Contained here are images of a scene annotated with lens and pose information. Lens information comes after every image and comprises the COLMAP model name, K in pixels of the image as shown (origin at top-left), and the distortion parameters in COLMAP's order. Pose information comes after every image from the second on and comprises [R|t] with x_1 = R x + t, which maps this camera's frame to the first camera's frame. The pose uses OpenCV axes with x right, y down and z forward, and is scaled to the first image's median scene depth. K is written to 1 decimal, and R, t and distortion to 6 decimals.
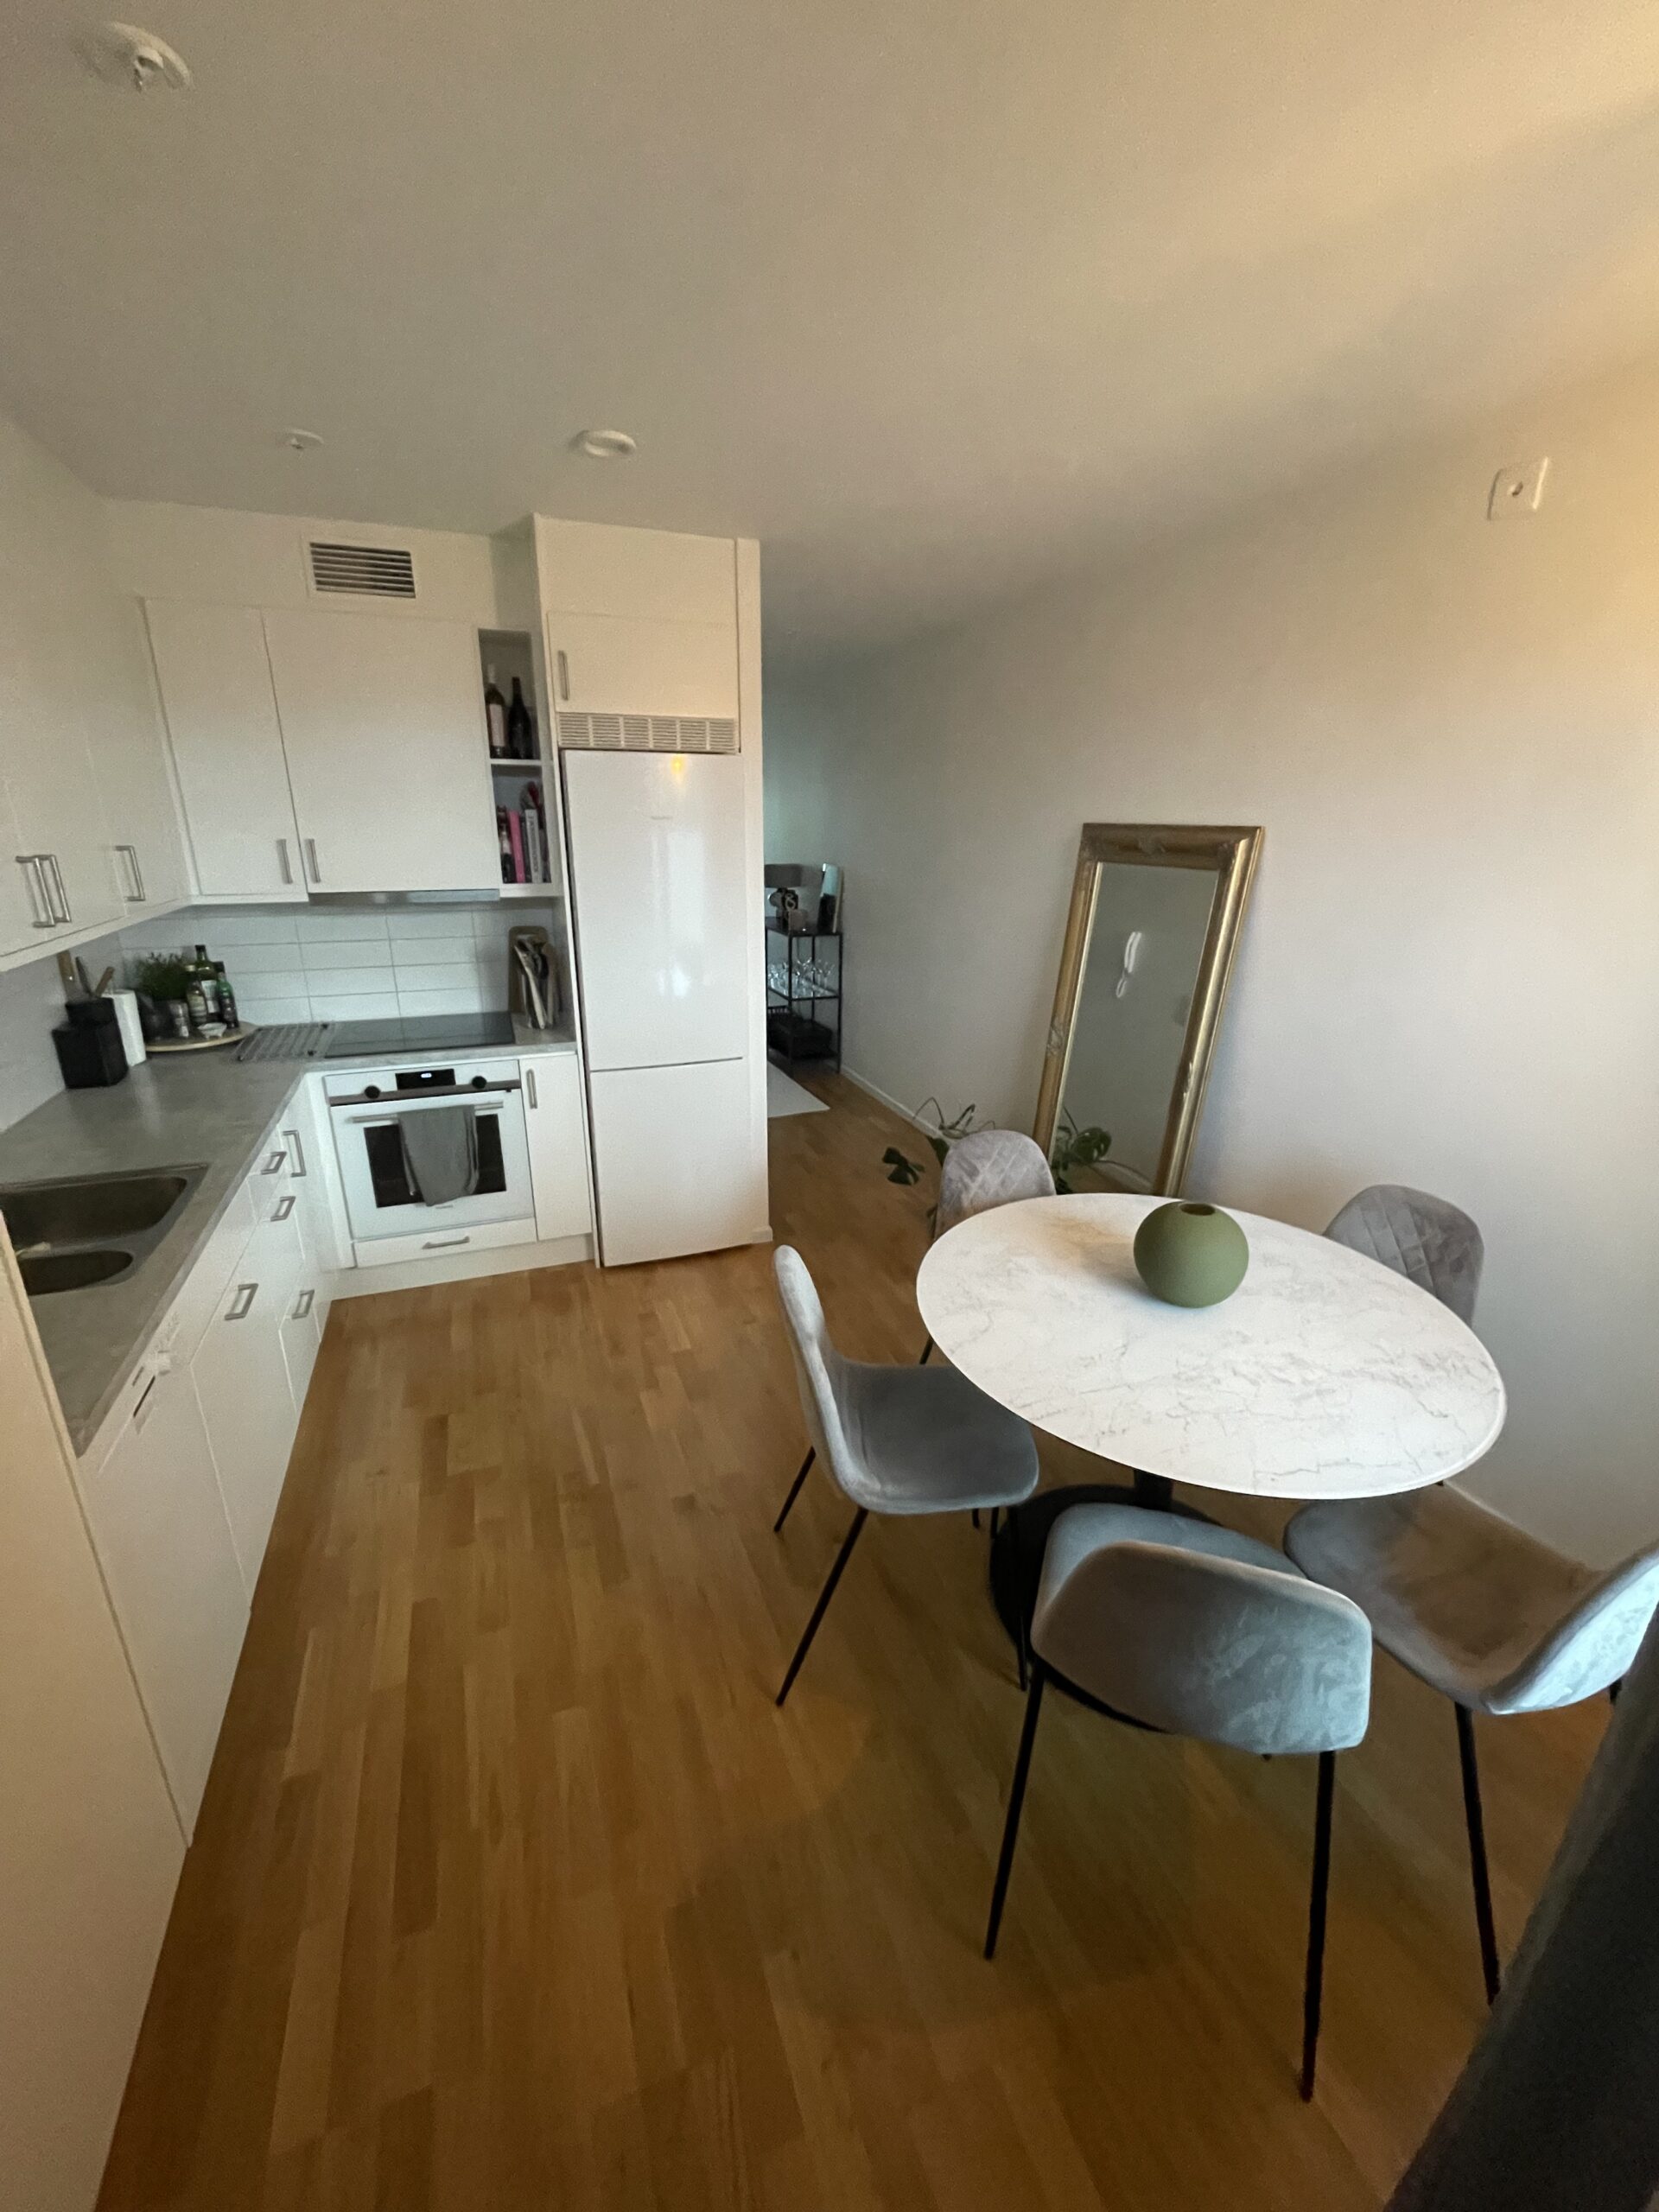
lens RADIAL K [[899.3, 0, 829.5], [0, 899.3, 1106.0], [0, 0, 1]] dist [-0.000431, -0.000086]
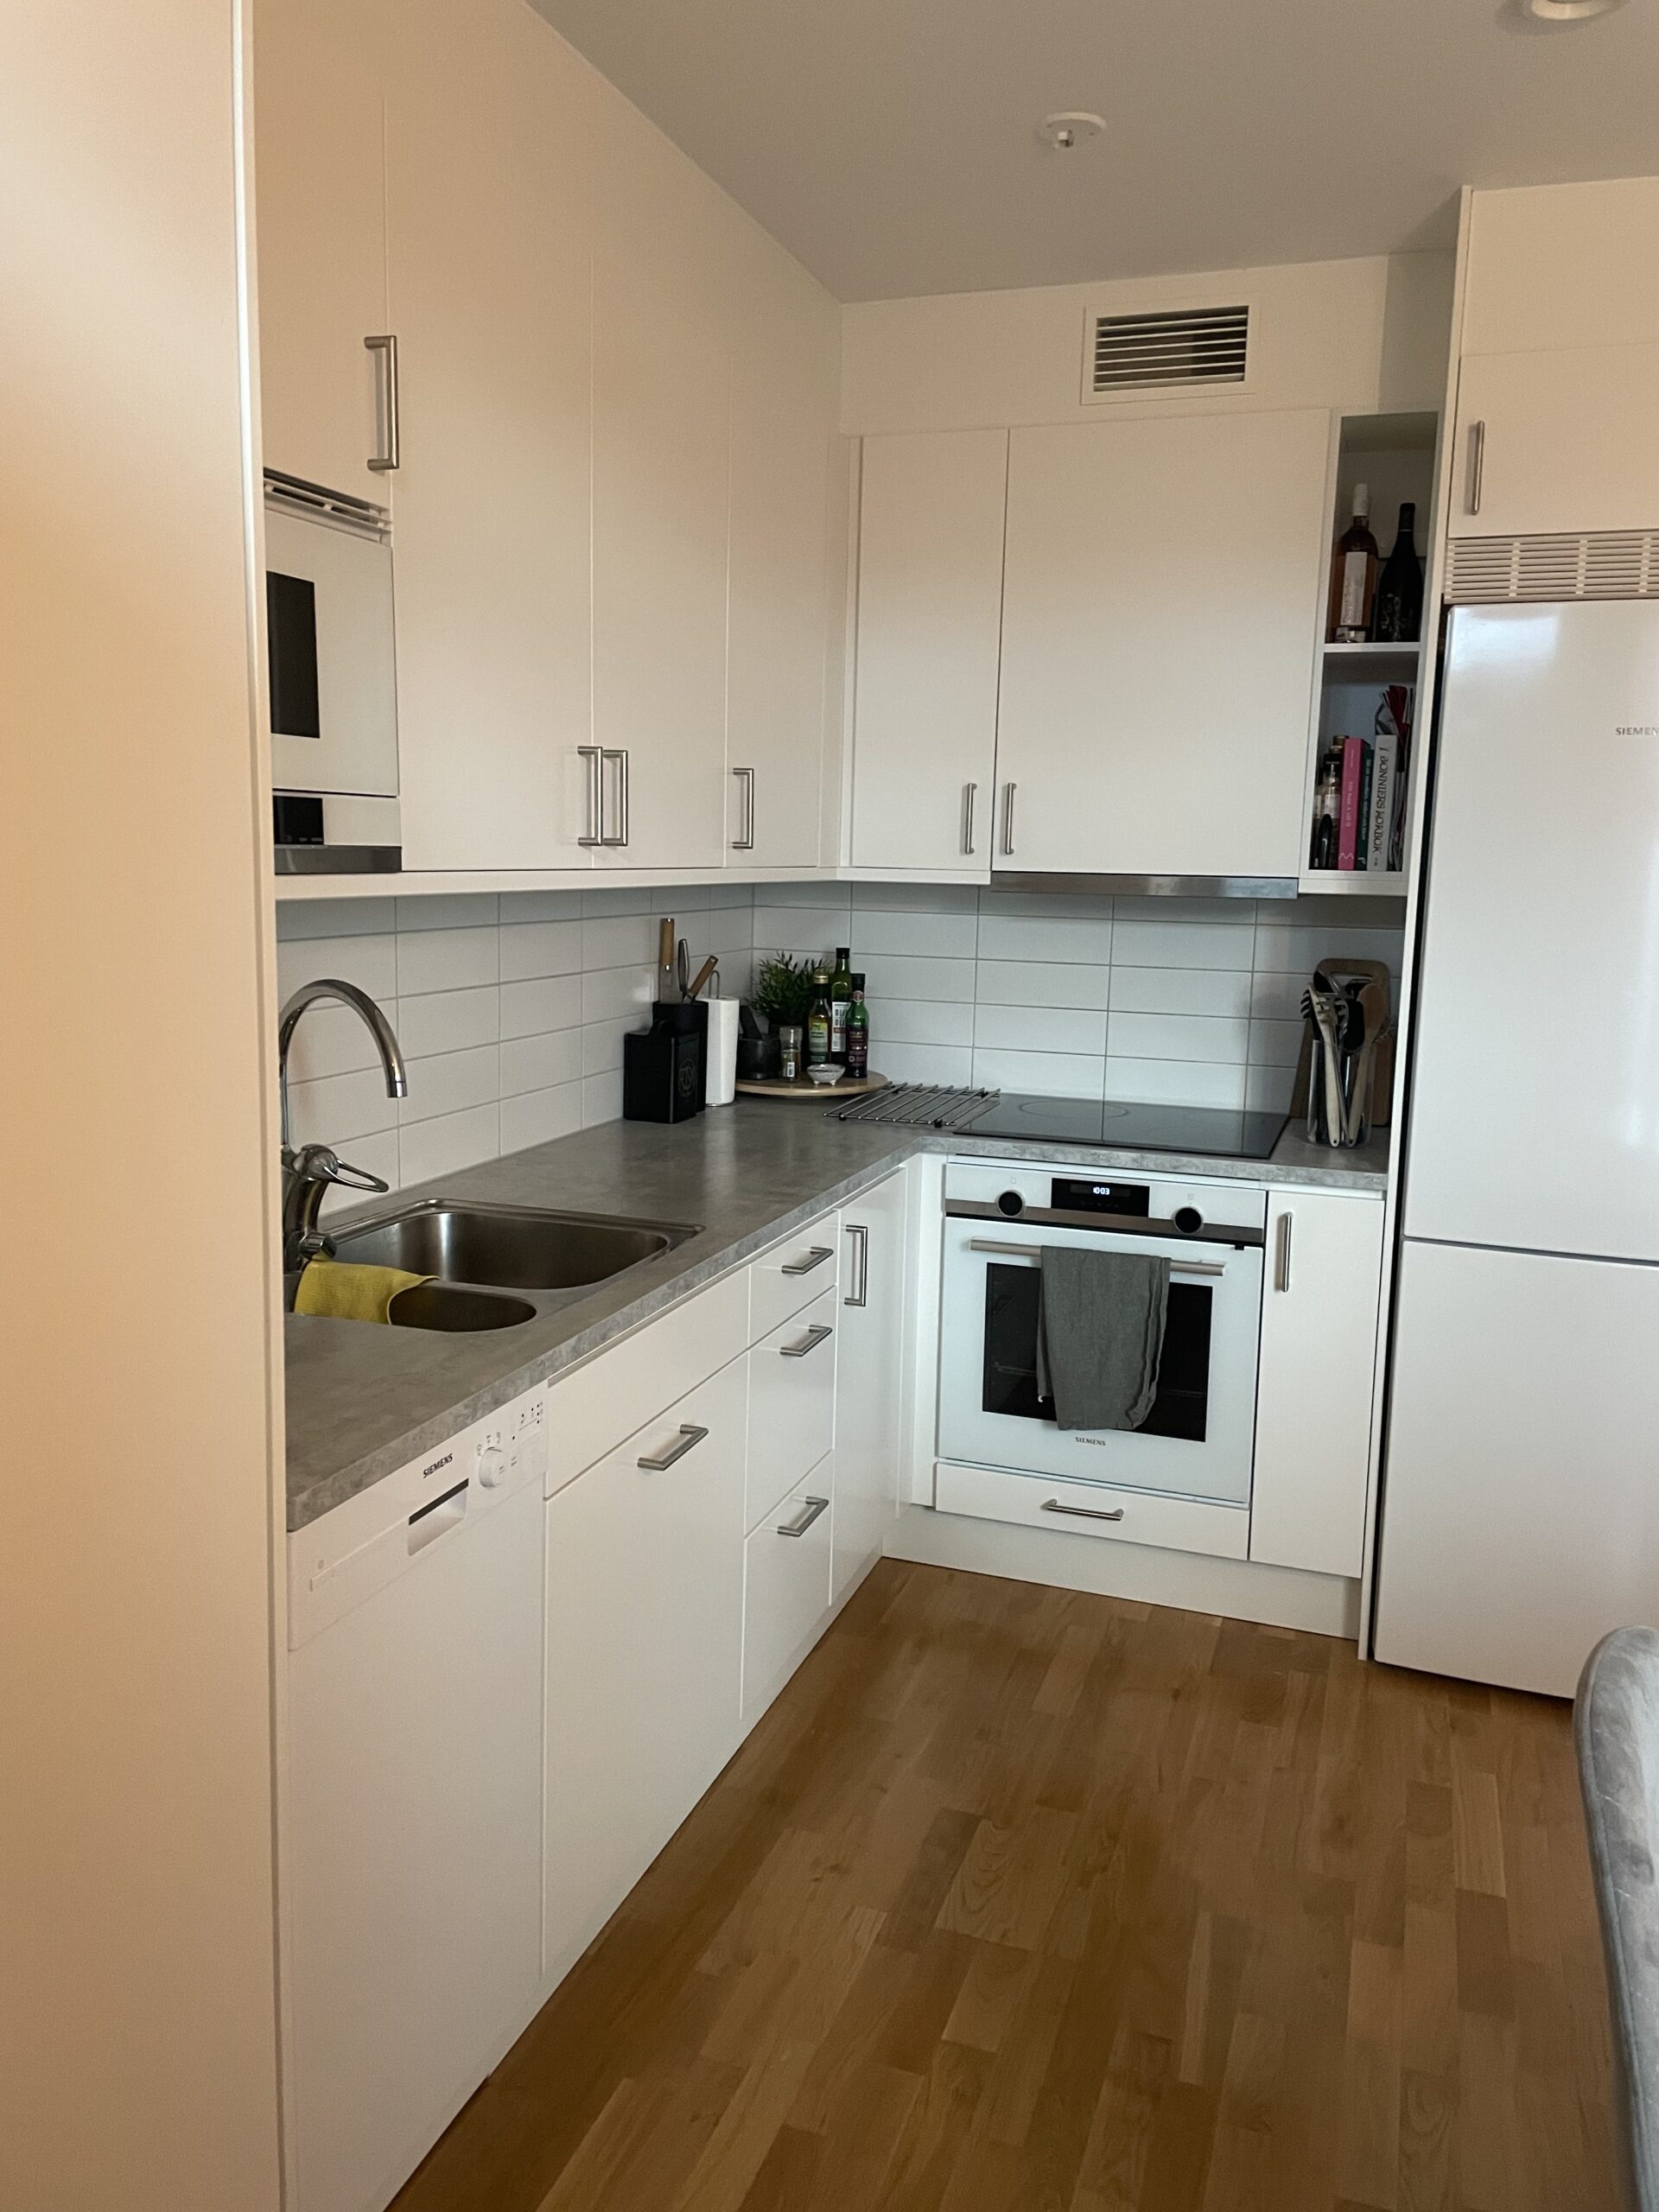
lens RADIAL K [[1660.3, 0, 834.1], [0, 1660.3, 1087.7], [0, 0, 1]] dist [0.102614, -0.160314]
pose [[0.762589, 0.101054, -0.638942, 0.074460], [-0.219924, 0.969390, -0.109166, 0.052093], [0.608352, 0.223767, 0.761470, 0.102017]]
